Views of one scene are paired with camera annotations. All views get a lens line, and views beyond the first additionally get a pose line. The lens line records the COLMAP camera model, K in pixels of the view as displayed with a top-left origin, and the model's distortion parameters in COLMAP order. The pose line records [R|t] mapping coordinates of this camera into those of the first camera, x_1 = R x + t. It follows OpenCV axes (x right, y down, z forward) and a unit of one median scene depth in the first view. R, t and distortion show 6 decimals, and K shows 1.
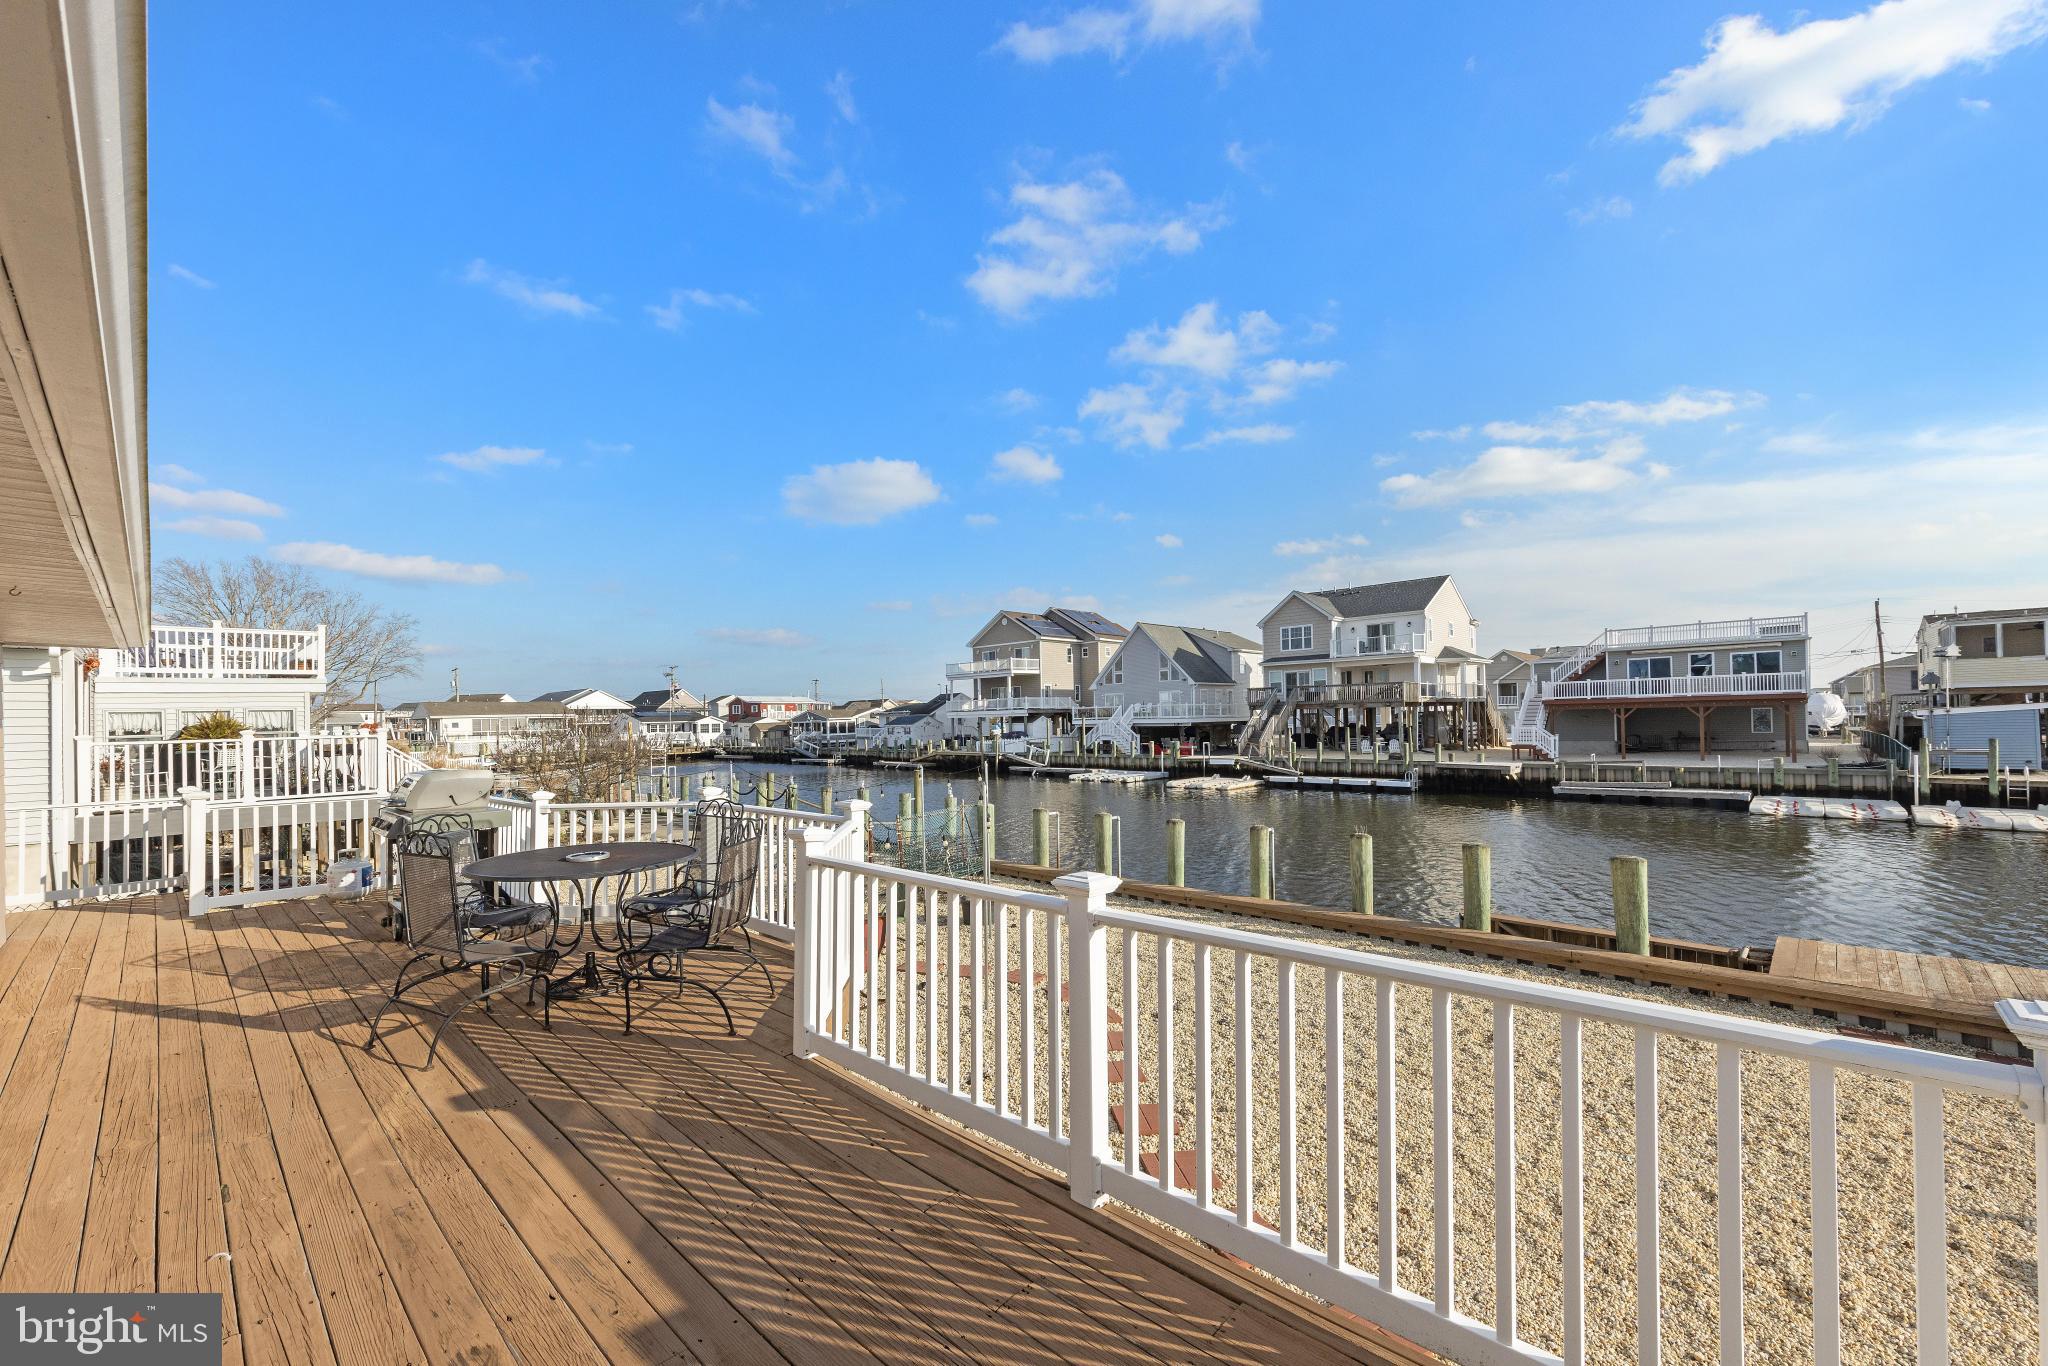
lens RADIAL K [[805.2, 0, 1016.3], [0, 805.2, 716.5], [0, 0, 1]] dist [0.005779, -0.000228]
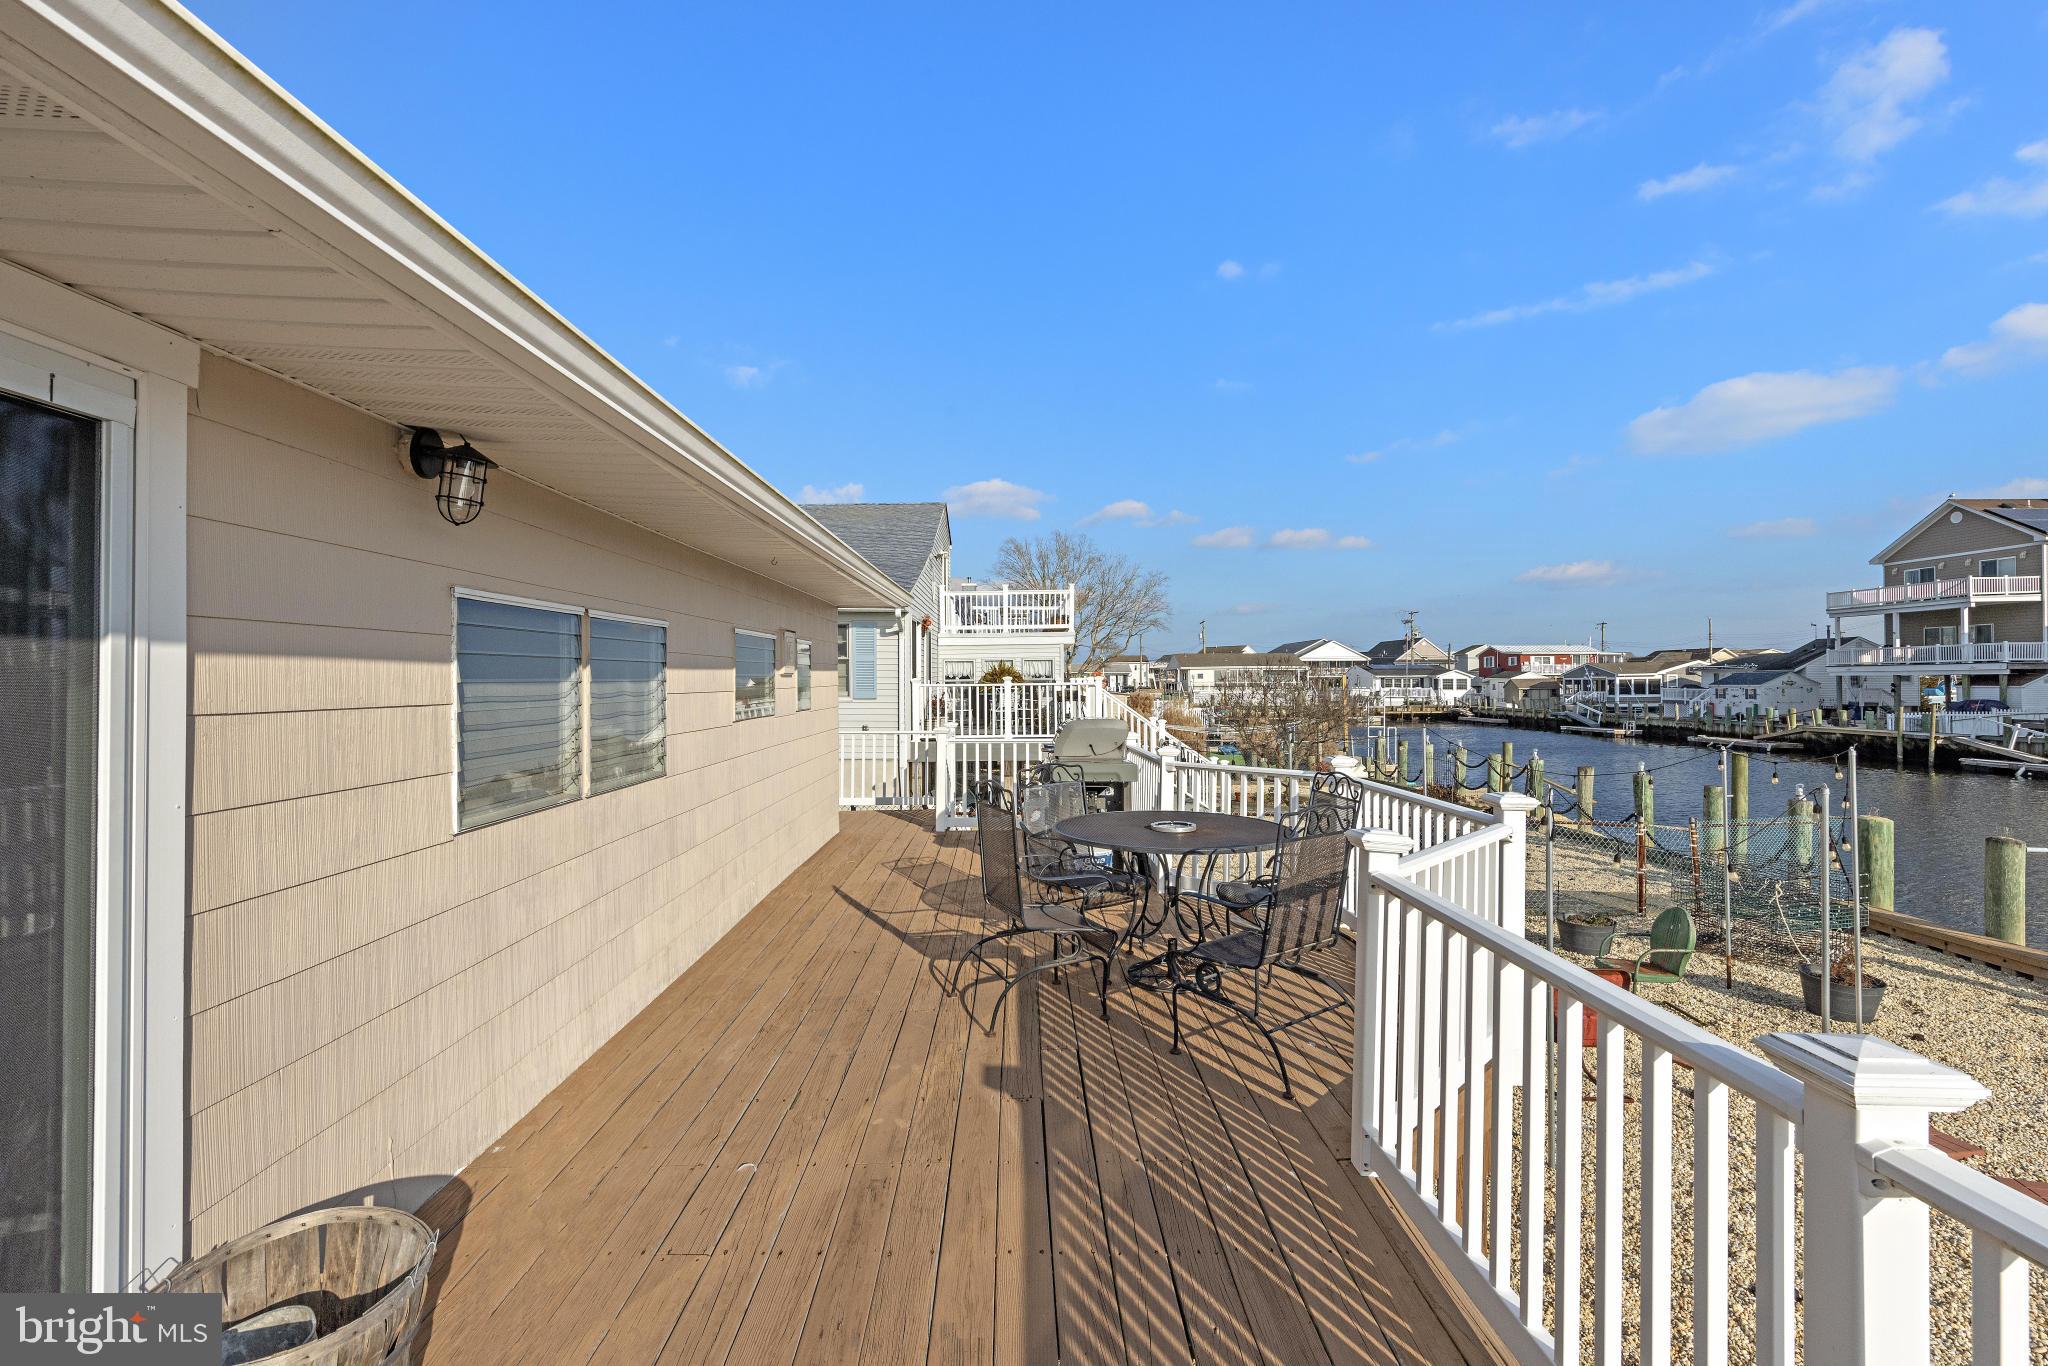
lens RADIAL K [[927.4, 0, 1024.0], [0, 927.4, 683.0], [0, 0, 1]] dist [-0.001571, -0.000263]
pose [[0.691366, 0.019499, -0.722242, 0.008159], [-0.009461, 0.999794, 0.017936, 0.000585], [0.722443, -0.005567, 0.691408, 0.024330]]
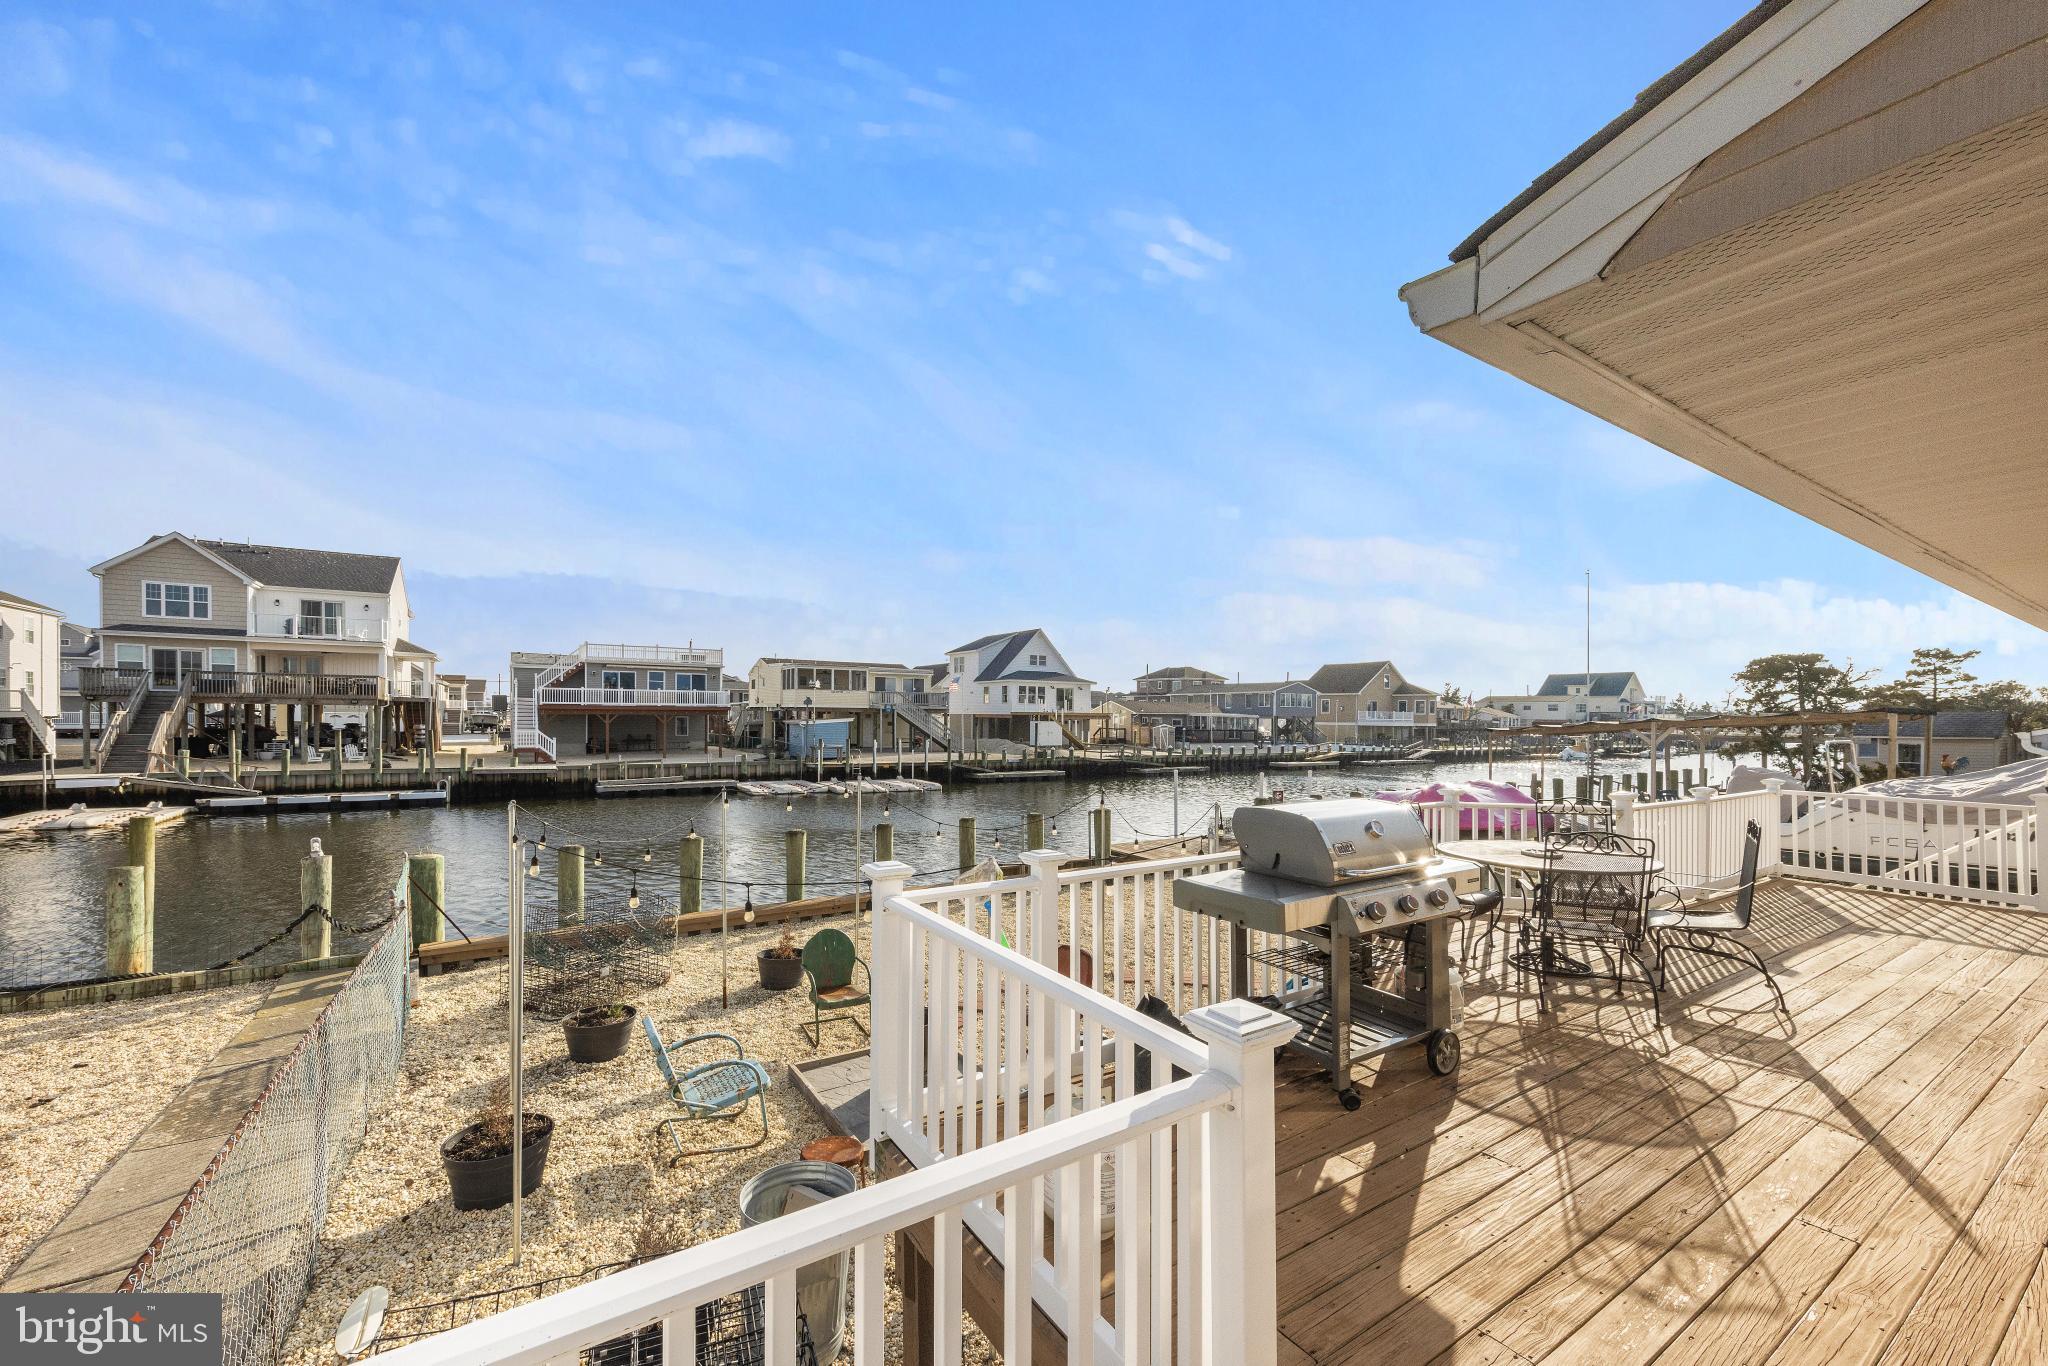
lens RADIAL K [[805.2, 0, 1016.3], [0, 805.2, 716.5], [0, 0, 1]] dist [0.005779, -0.000228]
pose [[0.245342, 0.021499, 0.969198, -0.194103], [-0.018007, 0.999683, -0.017617, 0.002437], [-0.969269, -0.013130, 0.245651, 0.156007]]
